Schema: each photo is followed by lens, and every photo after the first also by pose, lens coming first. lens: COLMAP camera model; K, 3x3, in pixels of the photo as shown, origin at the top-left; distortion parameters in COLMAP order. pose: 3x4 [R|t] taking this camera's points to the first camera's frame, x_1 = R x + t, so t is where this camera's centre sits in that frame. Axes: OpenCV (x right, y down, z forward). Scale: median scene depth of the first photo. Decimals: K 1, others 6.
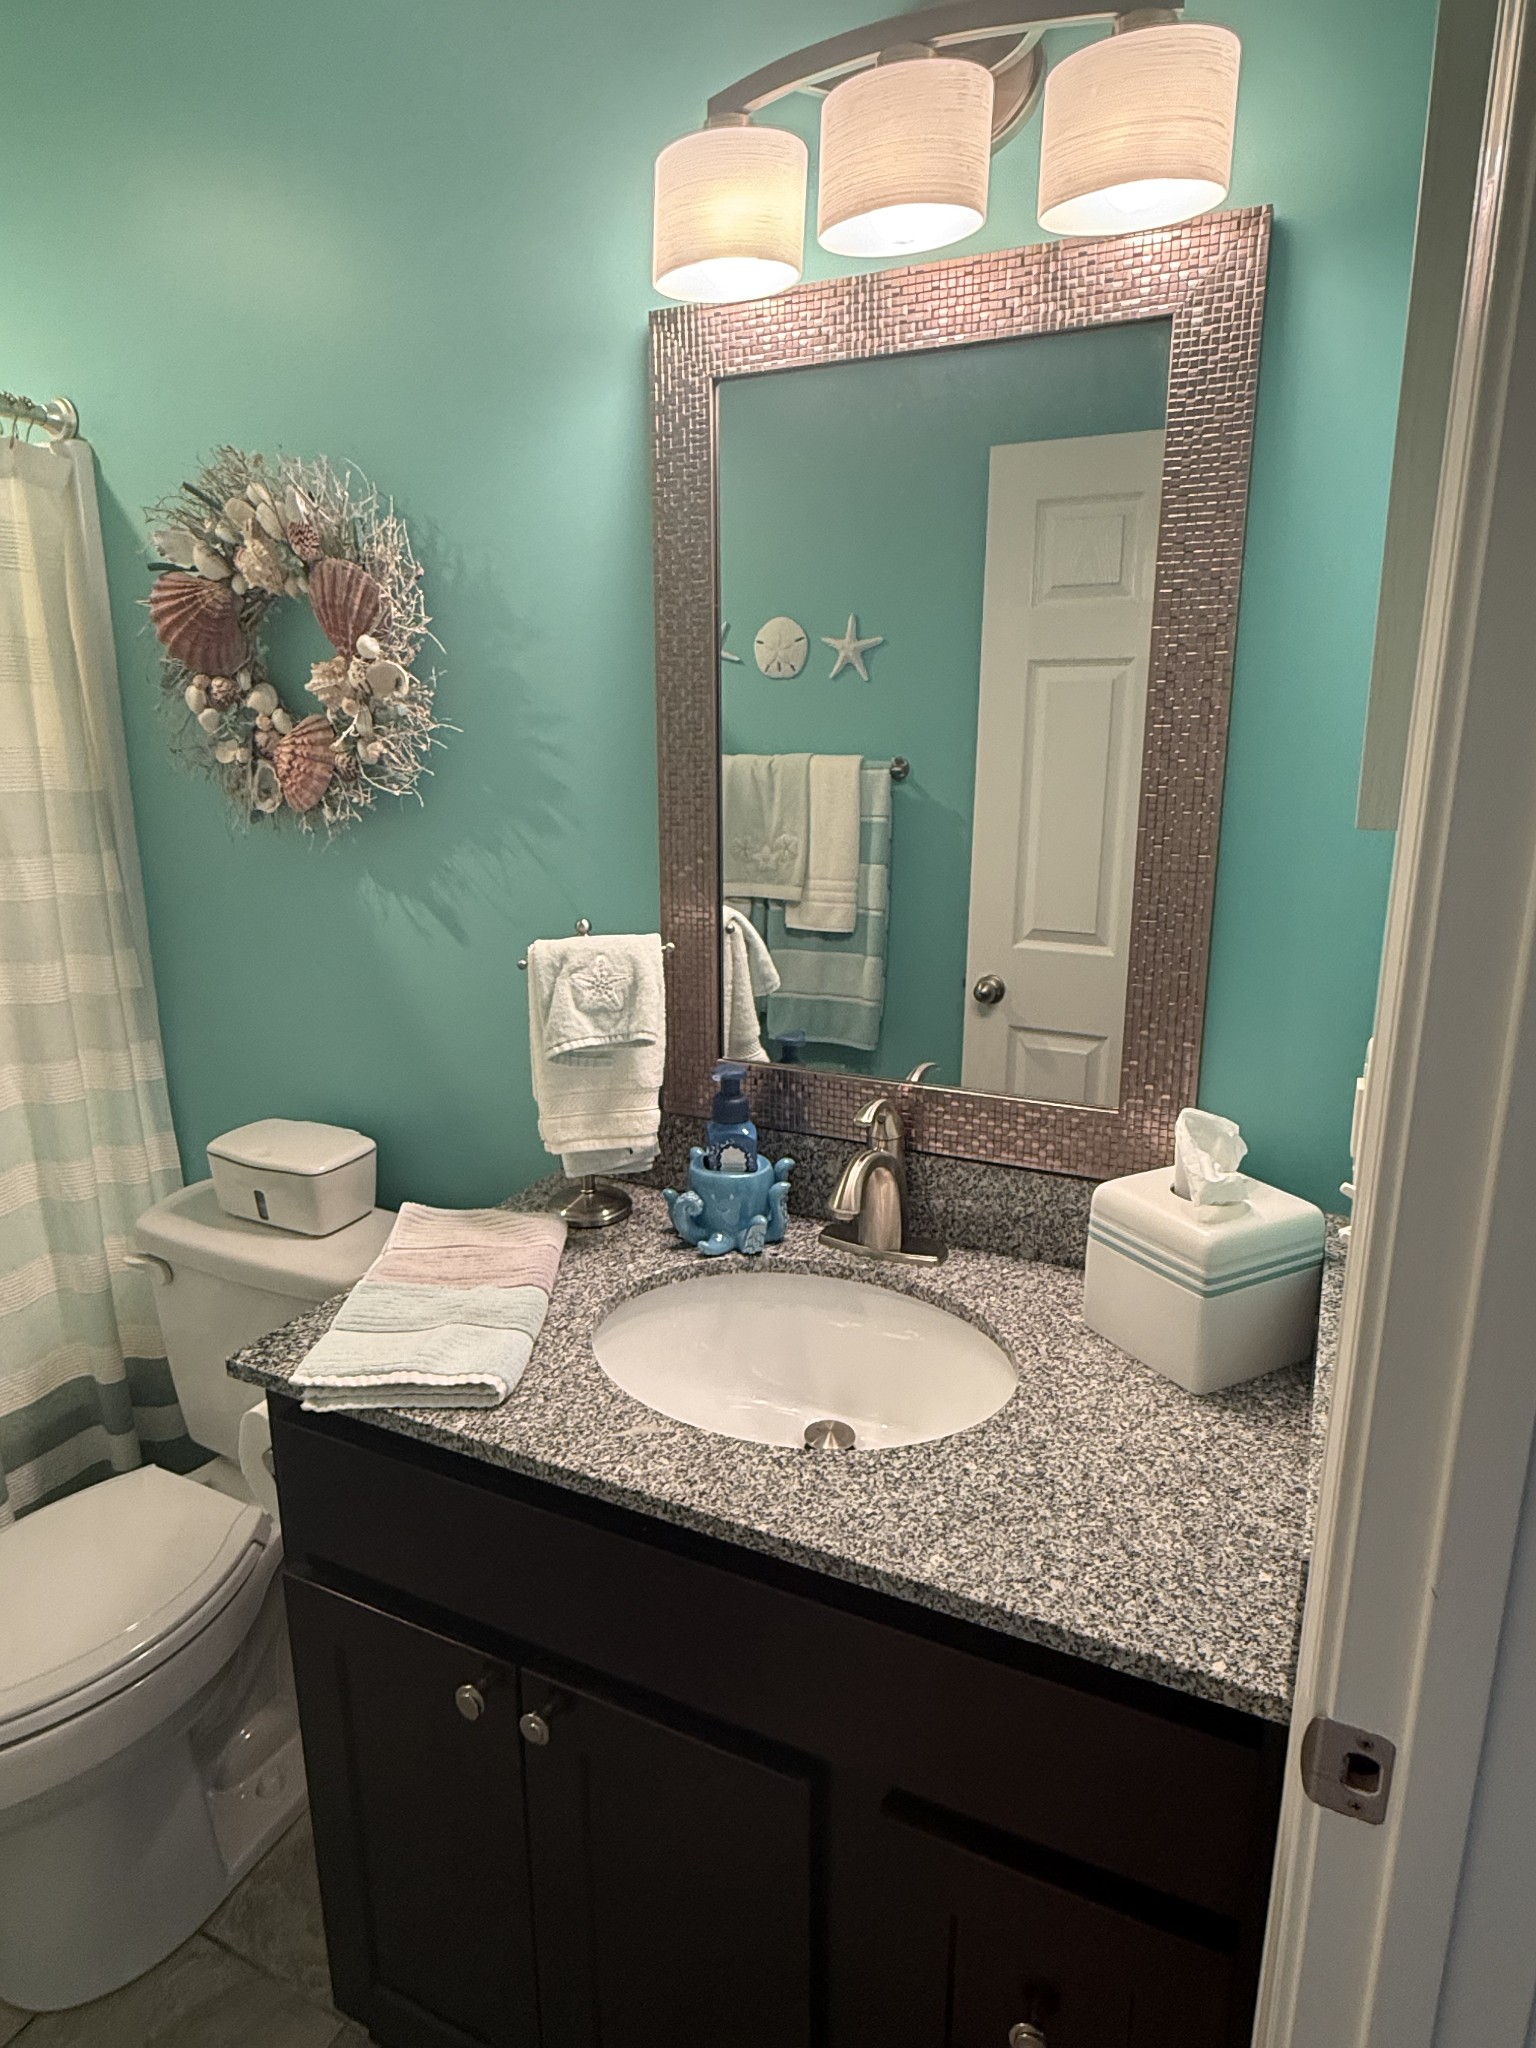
lens RADIAL K [[1188.7, 0, 767.6], [0, 1188.7, 1021.5], [0, 0, 1]] dist [-0.003378, 0.001242]
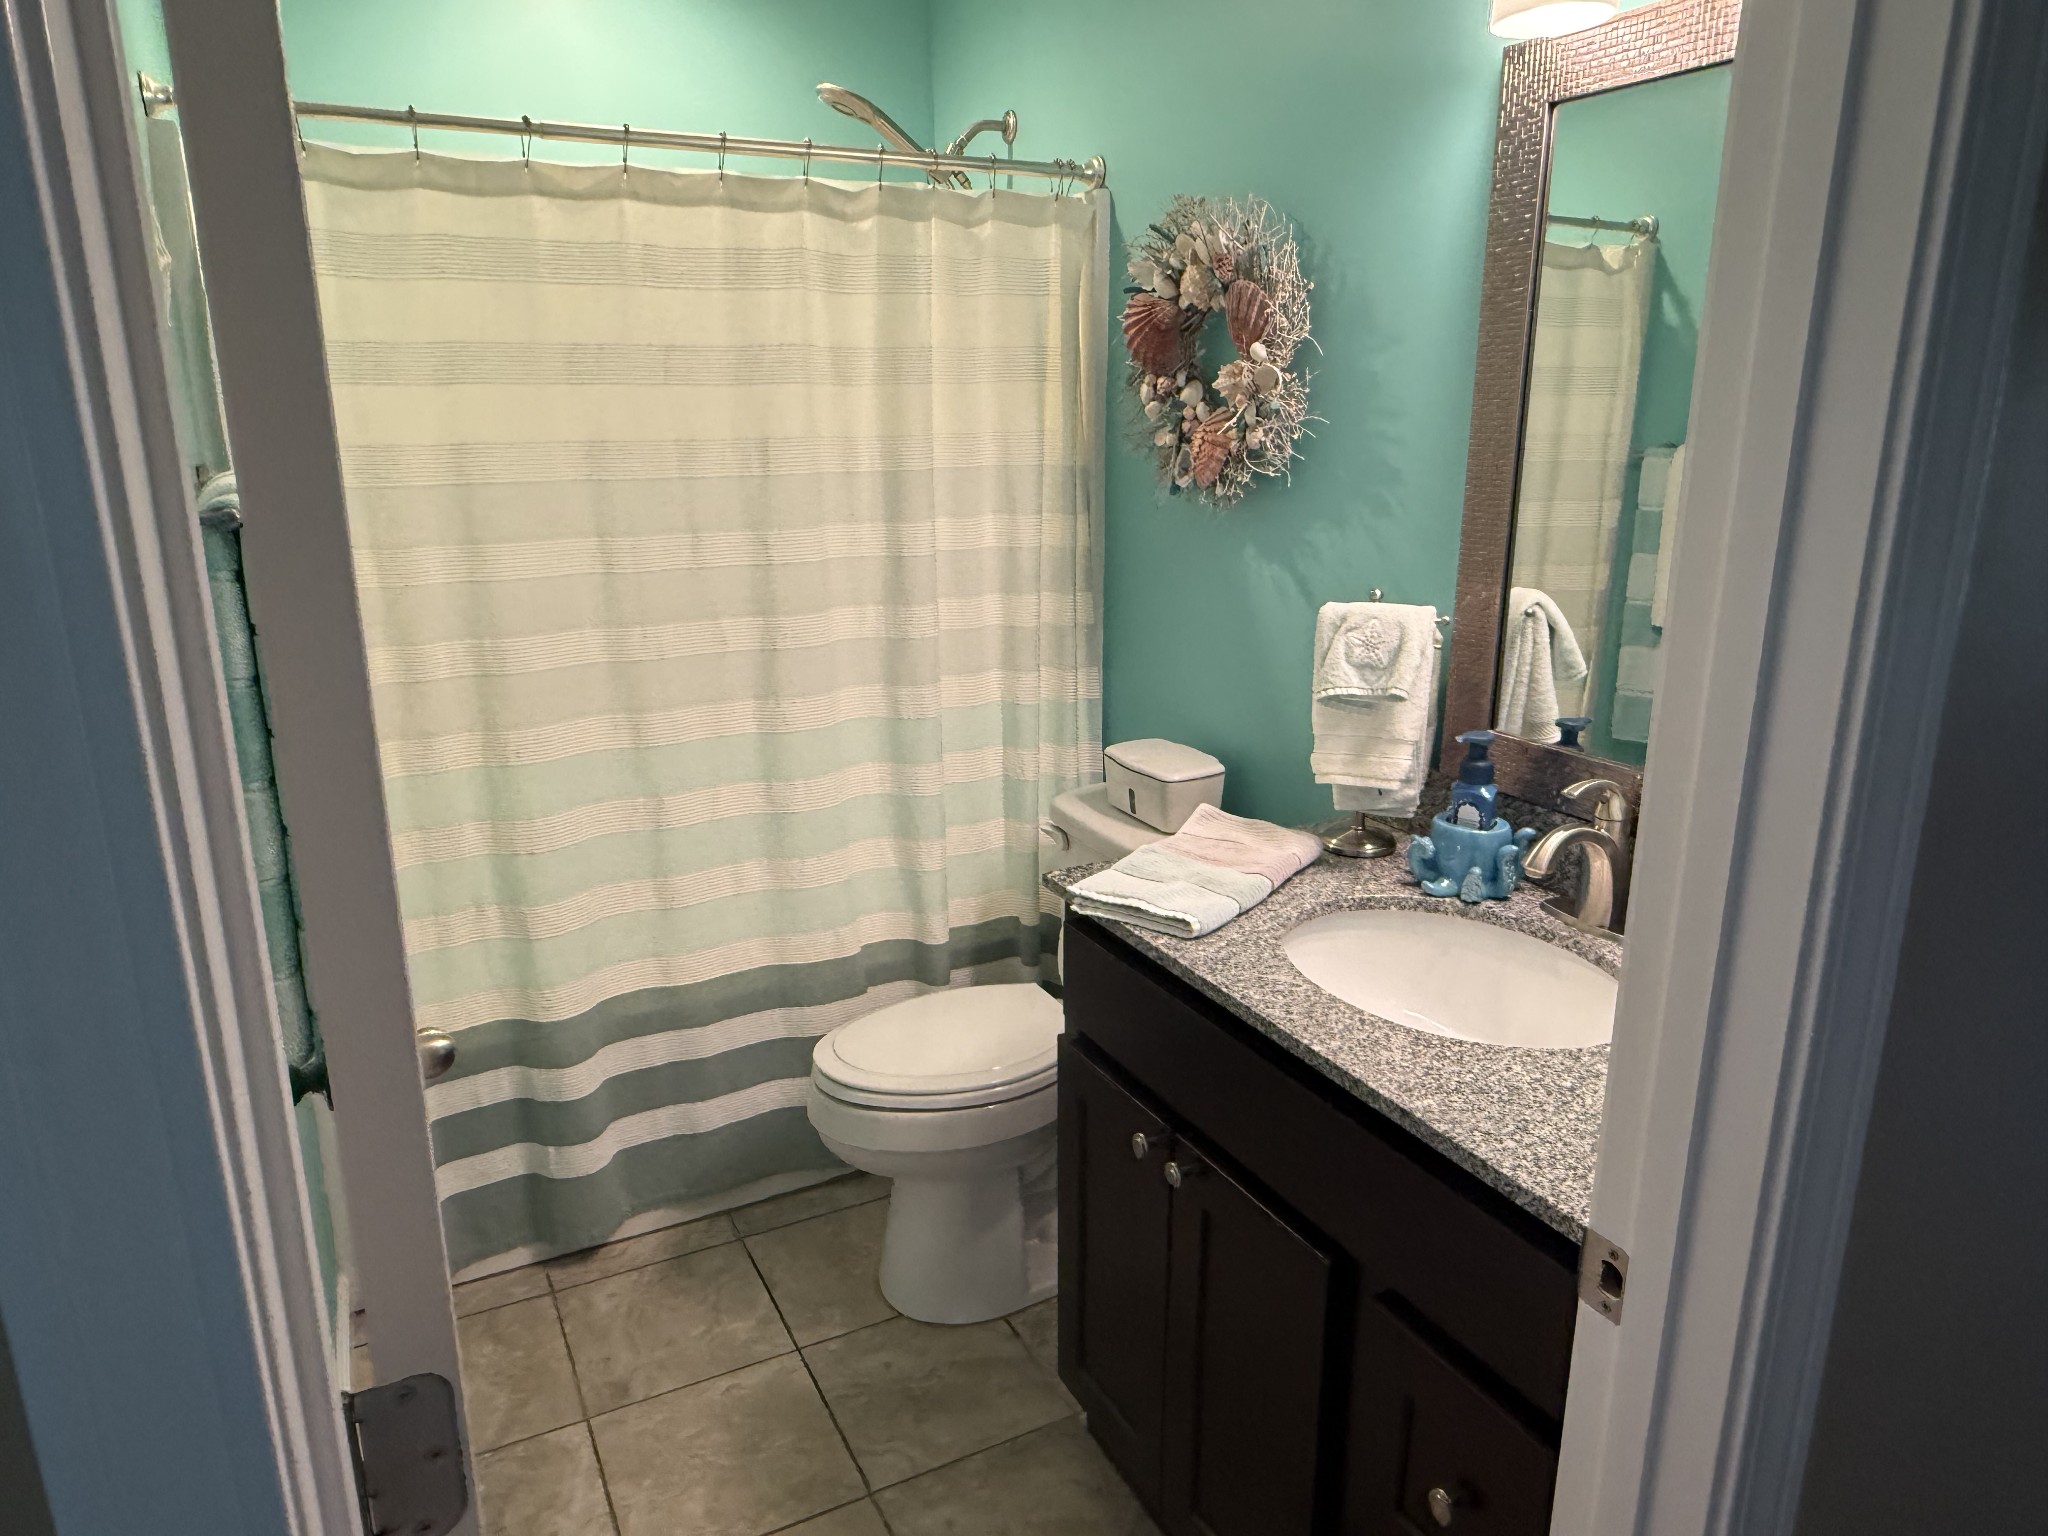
lens RADIAL K [[1258.2, 0, 1023.4], [0, 1258.2, 764.3], [0, 0, 1]] dist [-0.000437, -0.003330]
pose [[0.808374, 0.162244, -0.565869, 0.275363], [-0.141357, 0.986643, 0.080951, 0.030585], [0.571445, 0.014551, 0.820511, -0.190938]]
